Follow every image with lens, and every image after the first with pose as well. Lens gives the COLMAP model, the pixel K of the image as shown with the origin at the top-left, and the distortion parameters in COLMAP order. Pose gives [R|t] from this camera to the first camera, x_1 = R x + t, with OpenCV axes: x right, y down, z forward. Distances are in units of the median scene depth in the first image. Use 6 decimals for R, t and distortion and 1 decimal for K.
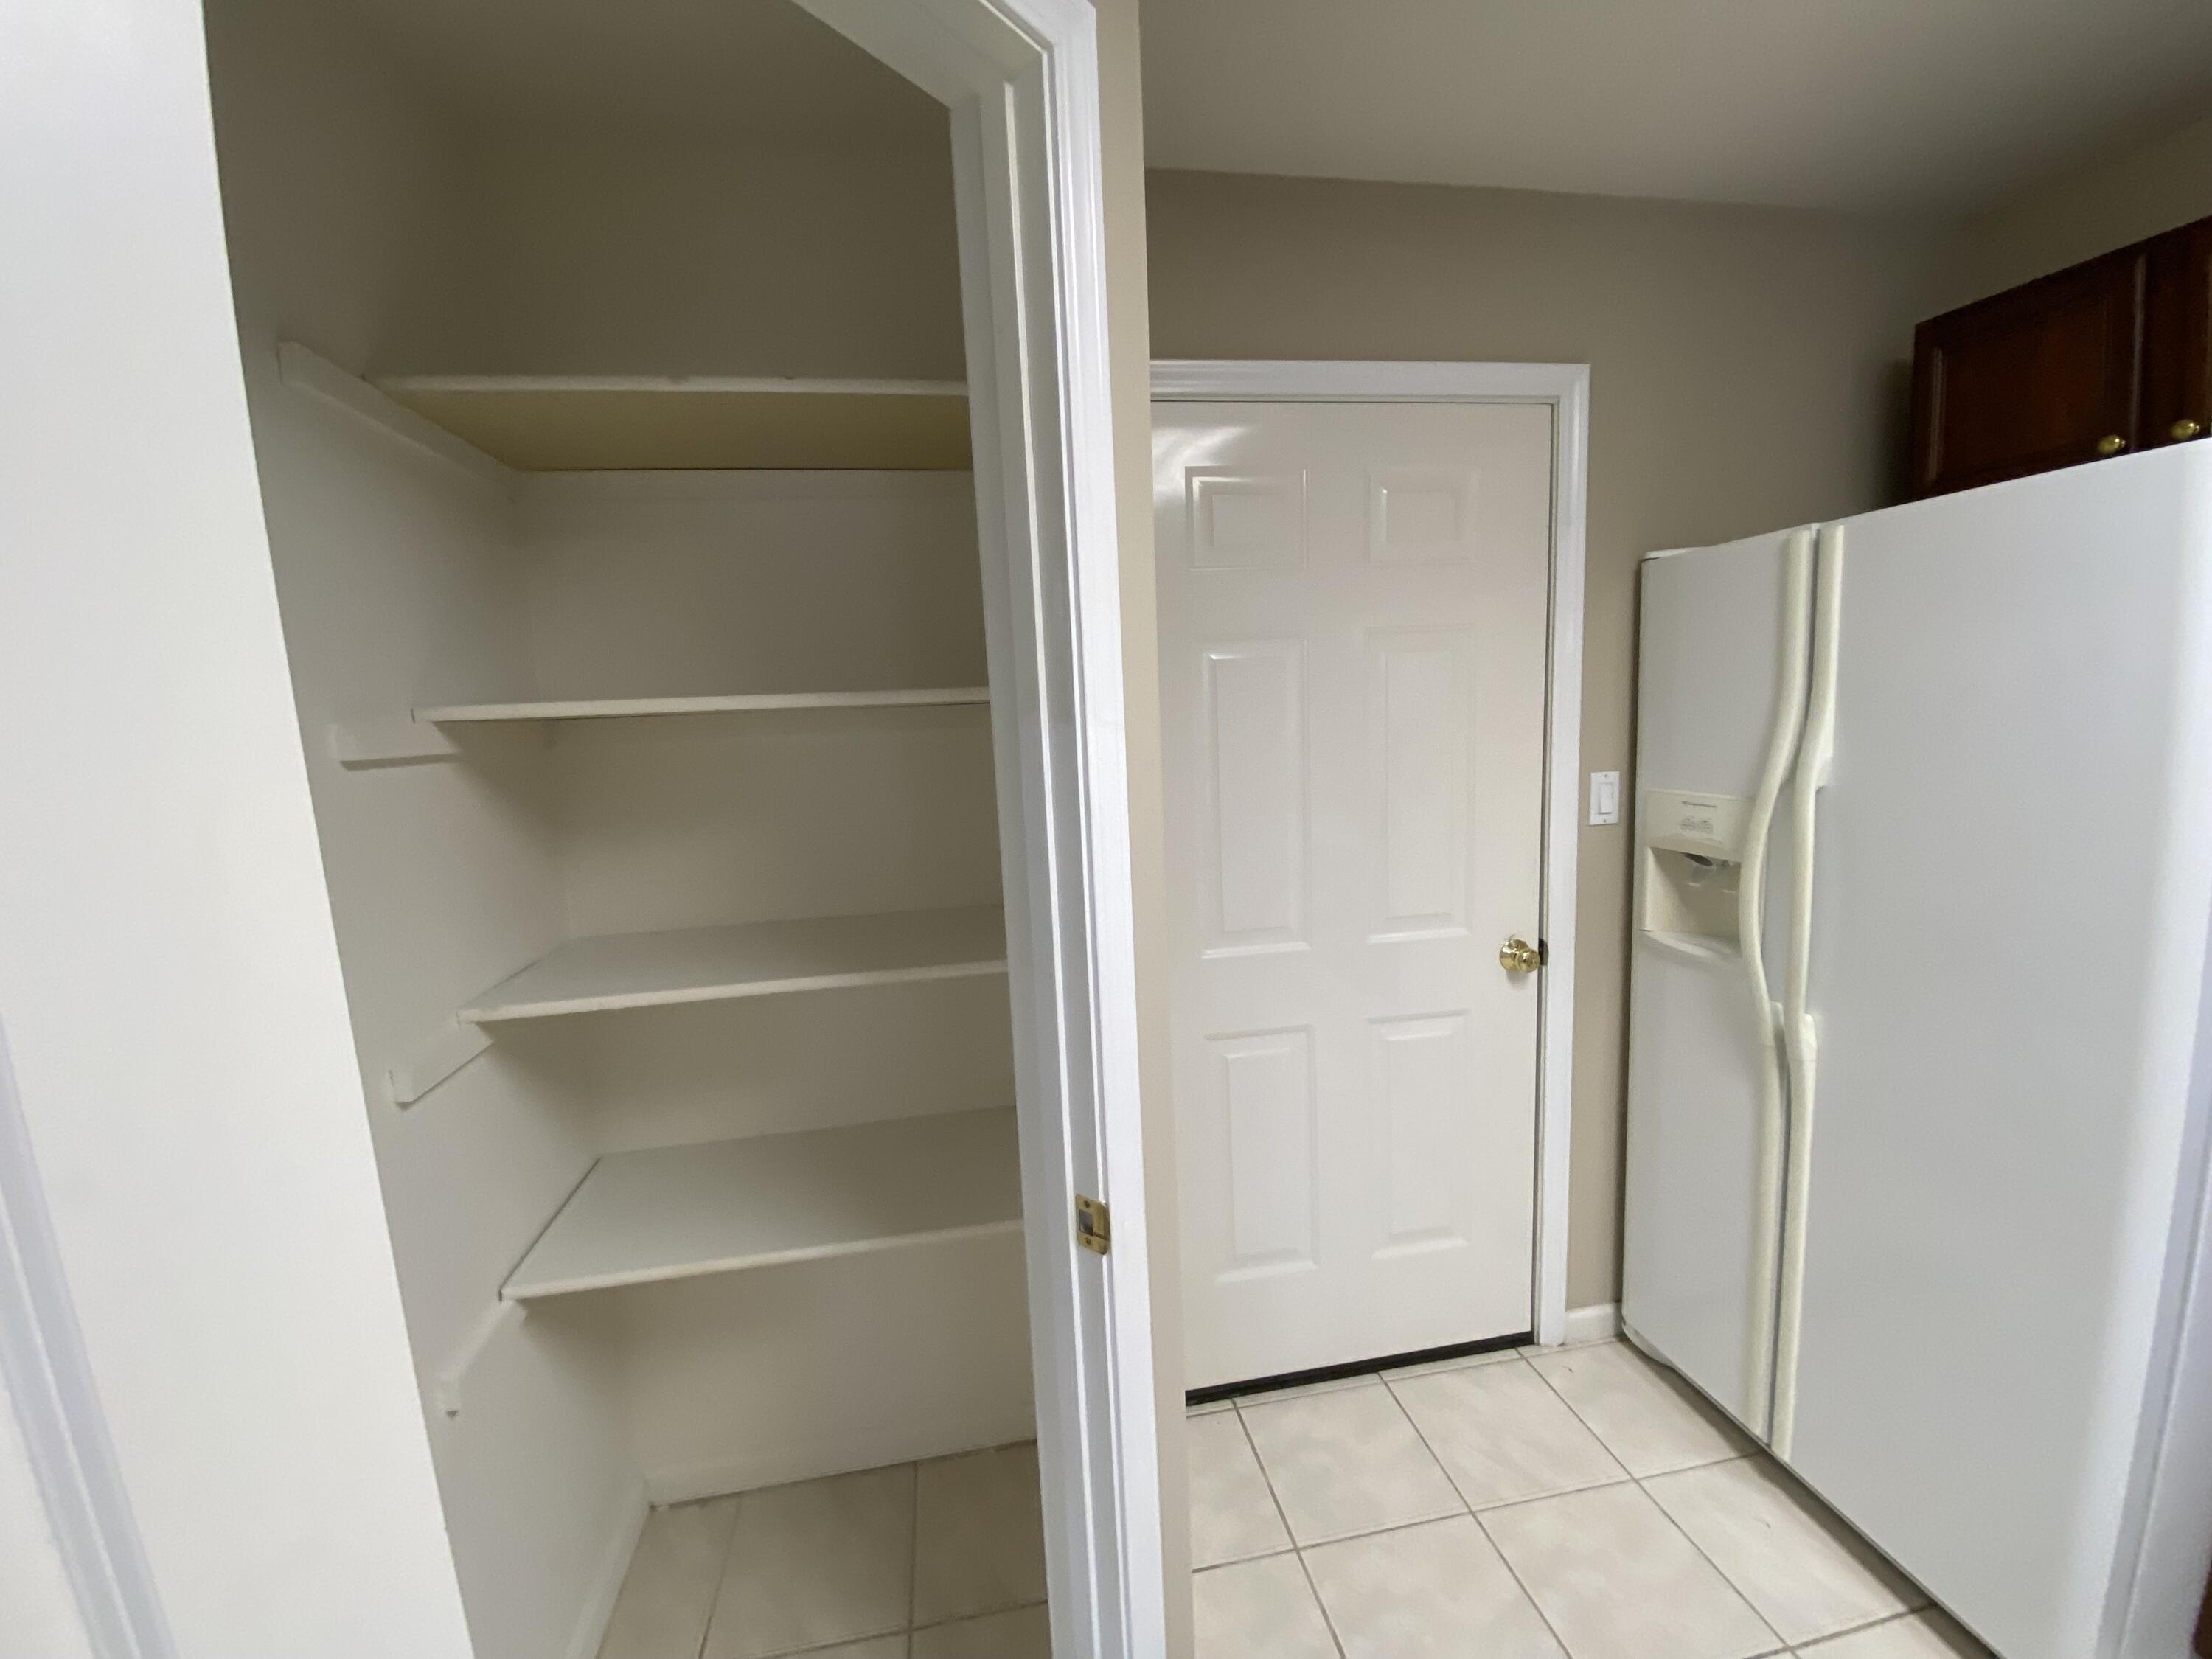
lens RADIAL K [[891.3, 0, 1100.4], [0, 891.3, 825.5], [0, 0, 1]] dist [0.007582, -0.011450]
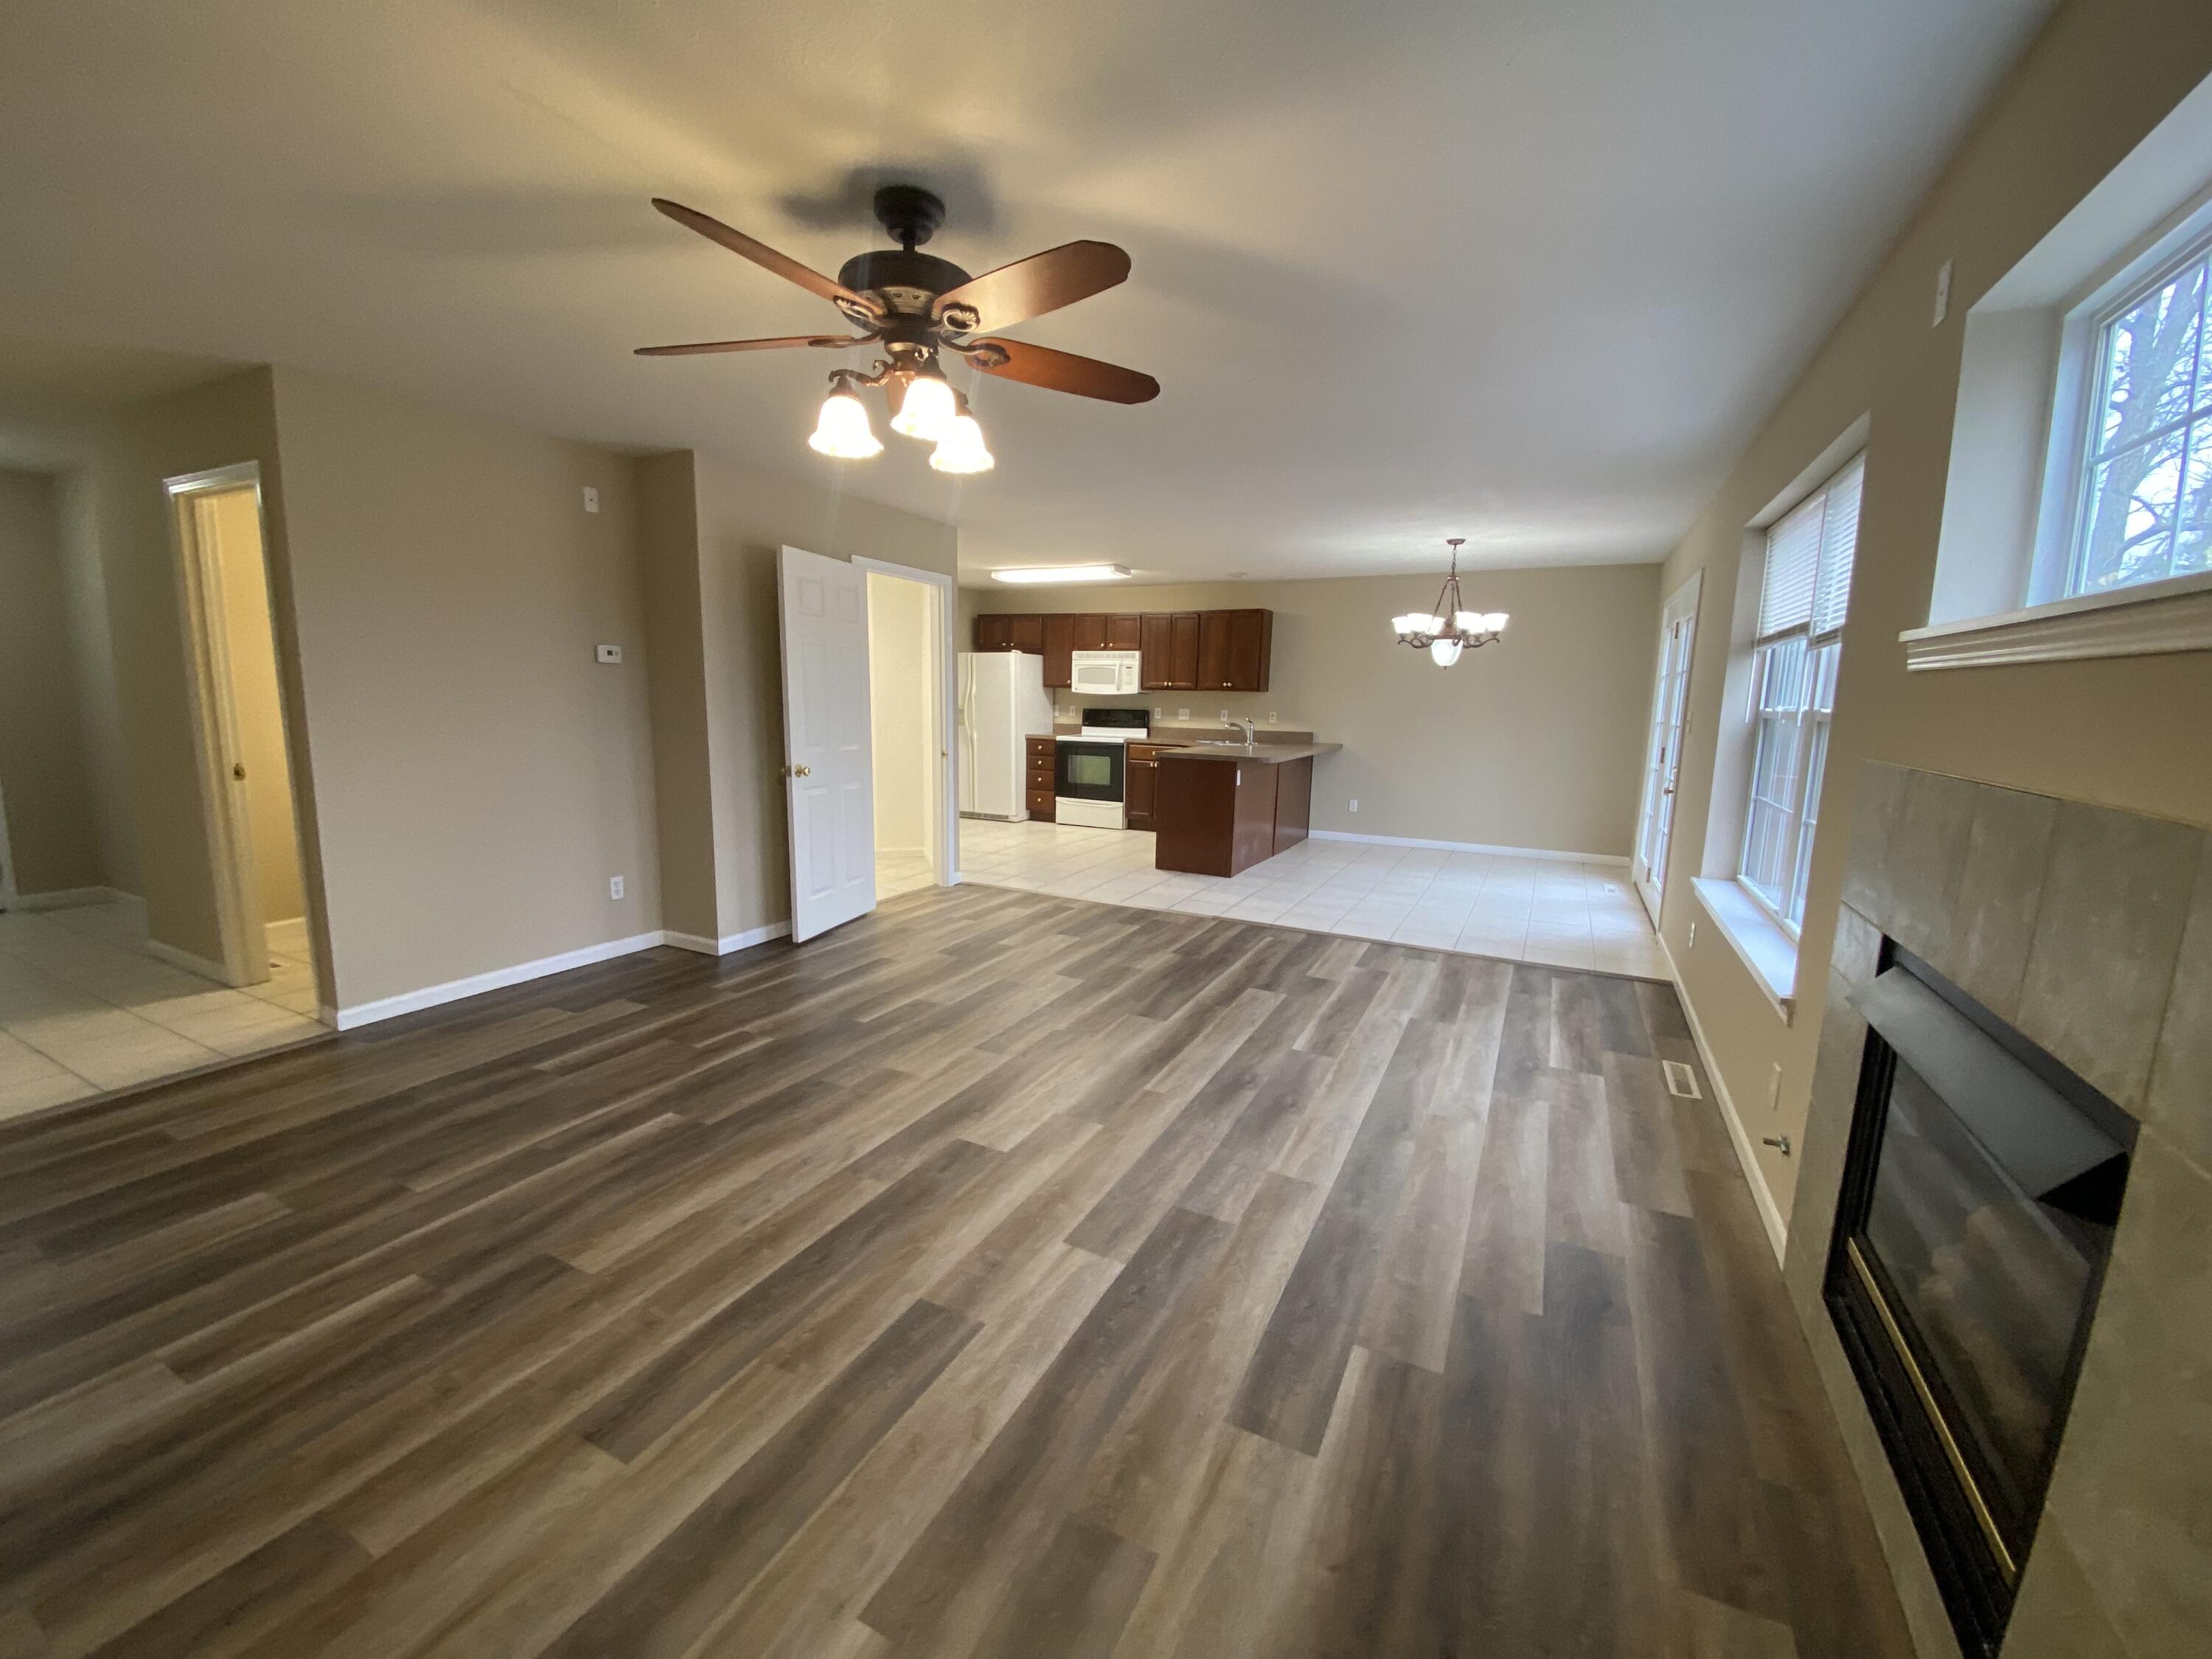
lens RADIAL K [[891.3, 0, 1118.9], [0, 891.3, 835.4], [0, 0, 1]] dist [0.007582, -0.011450]
pose [[0.587058, -0.075604, 0.806007, -3.124896], [0.066302, 0.996775, 0.045206, 0.608550], [-0.806825, 0.026901, 0.590177, -2.937624]]
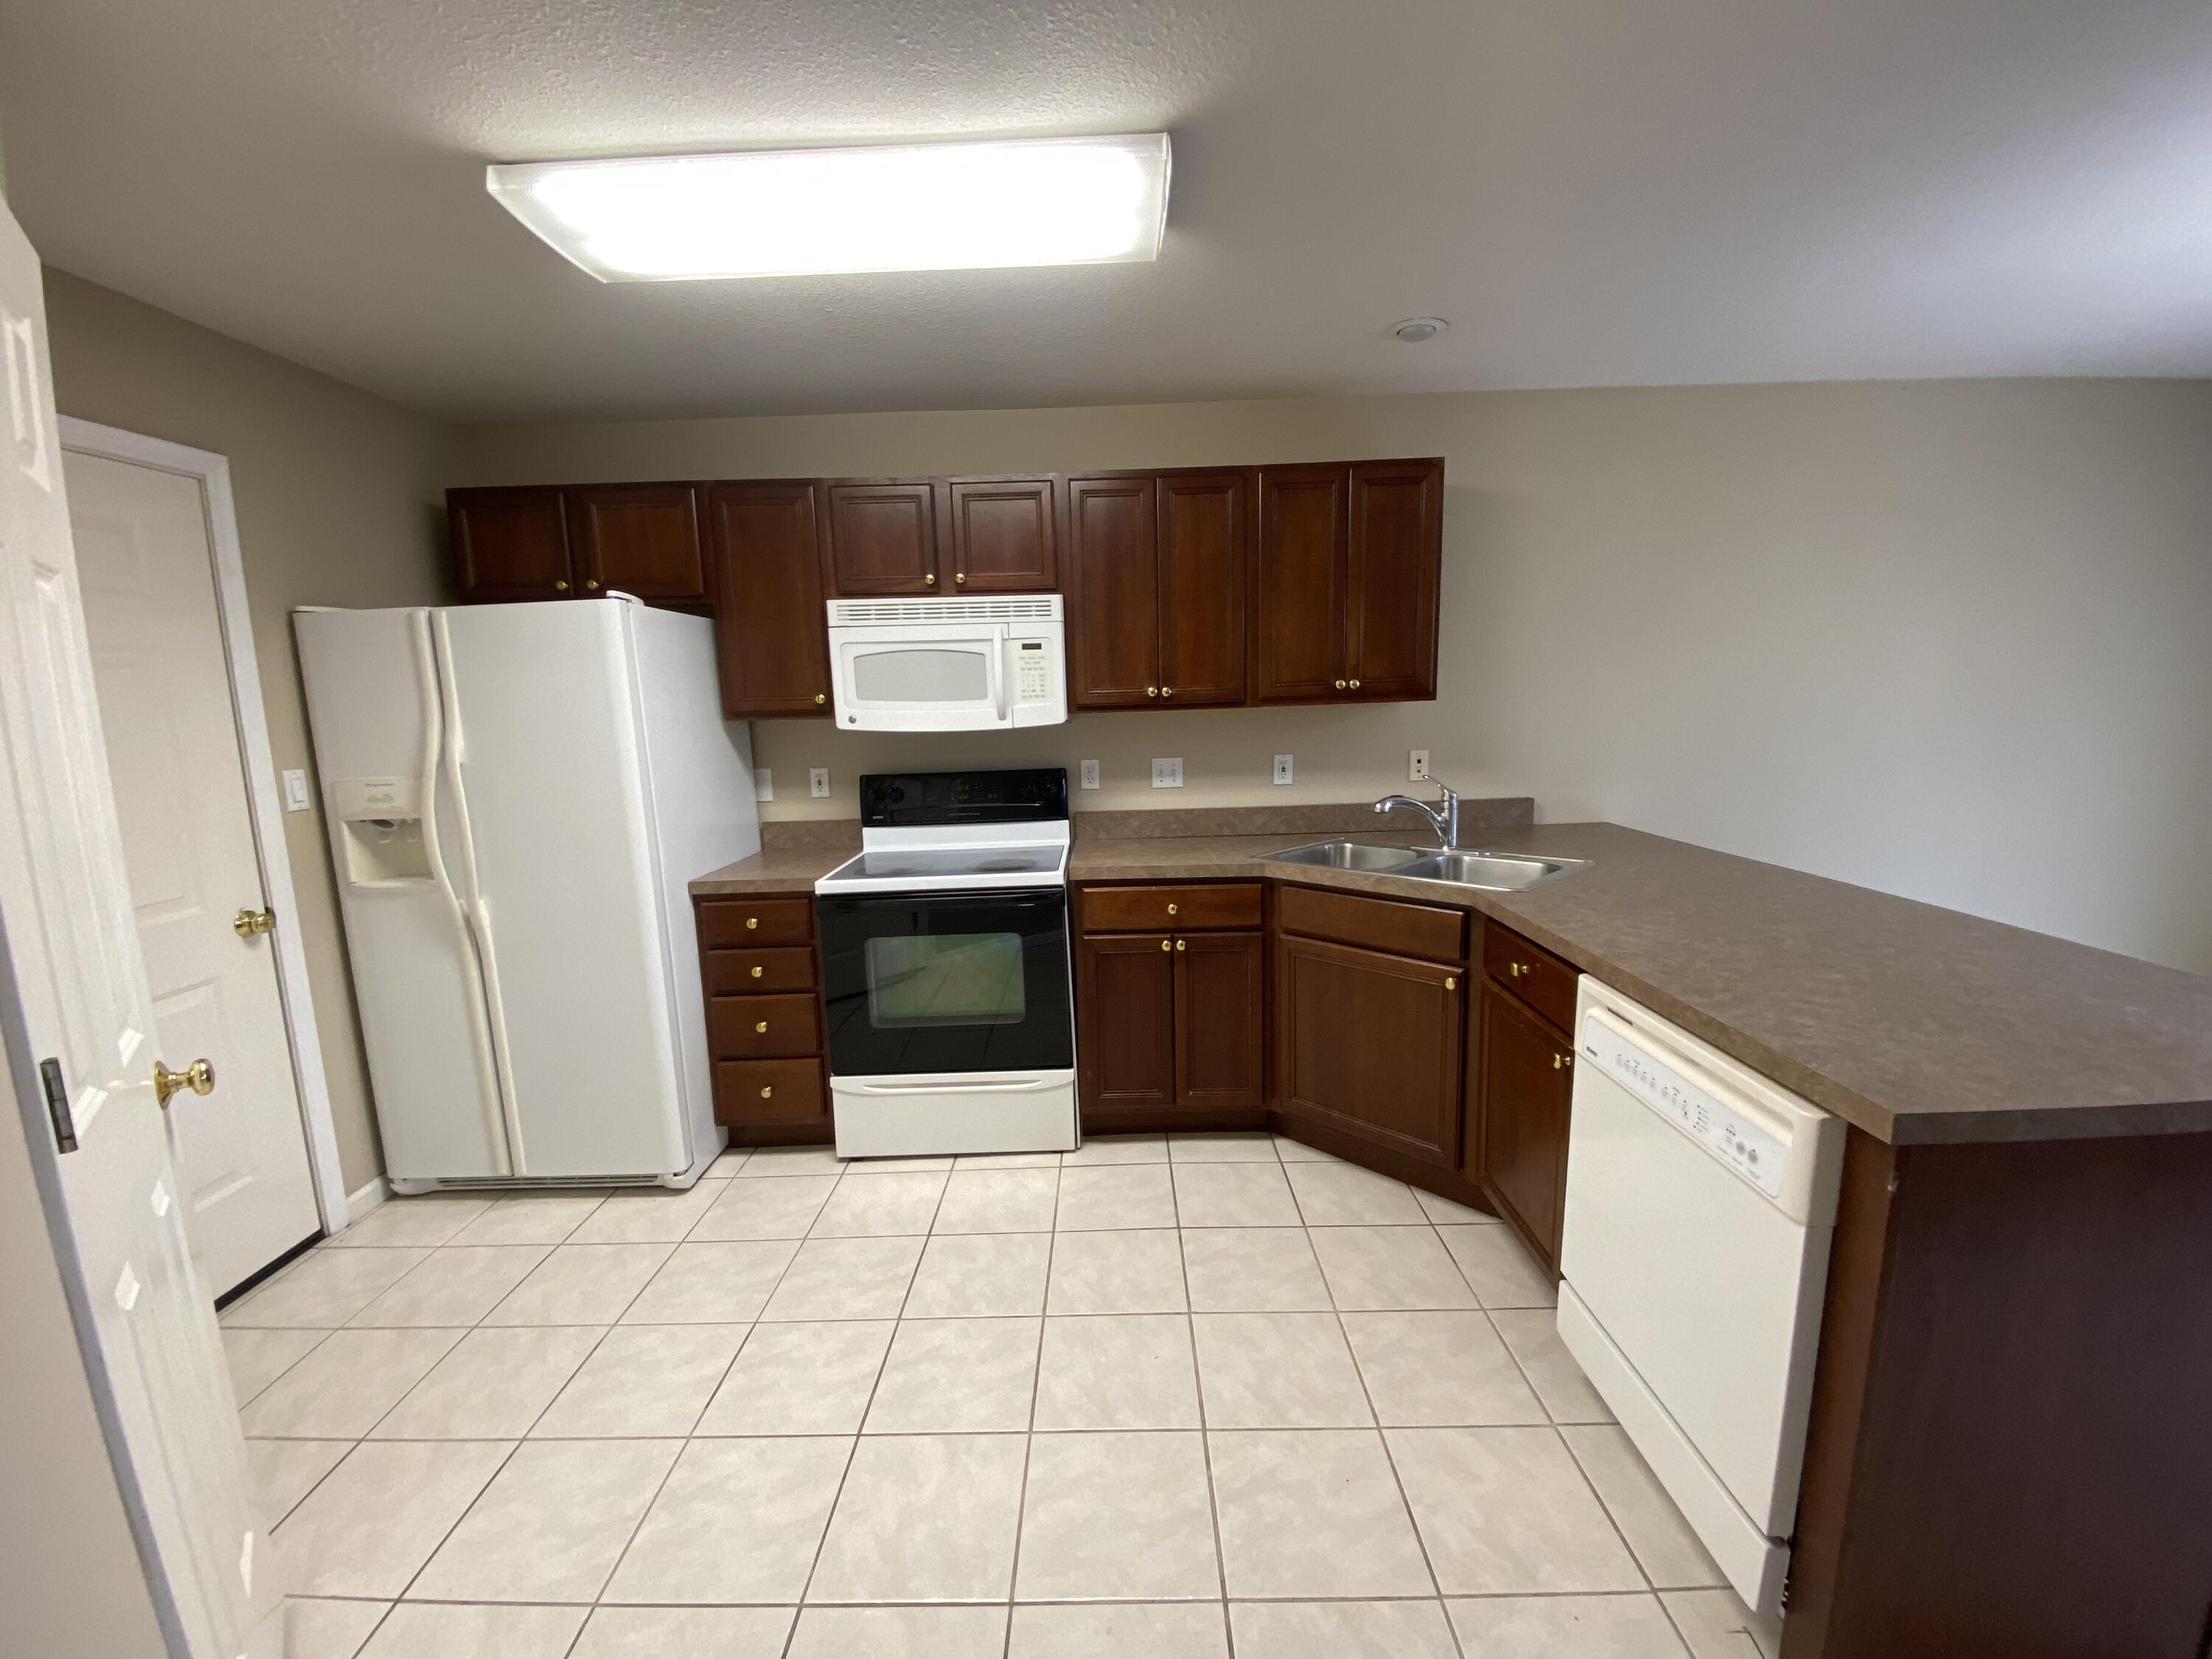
lens RADIAL K [[891.3, 0, 1112.2], [0, 891.3, 823.1], [0, 0, 1]] dist [0.007582, -0.011450]
pose [[0.169681, -0.102848, 0.980118, -0.538648], [0.154534, 0.985013, 0.076608, 0.107139], [-0.973307, 0.138463, 0.183032, -0.408336]]
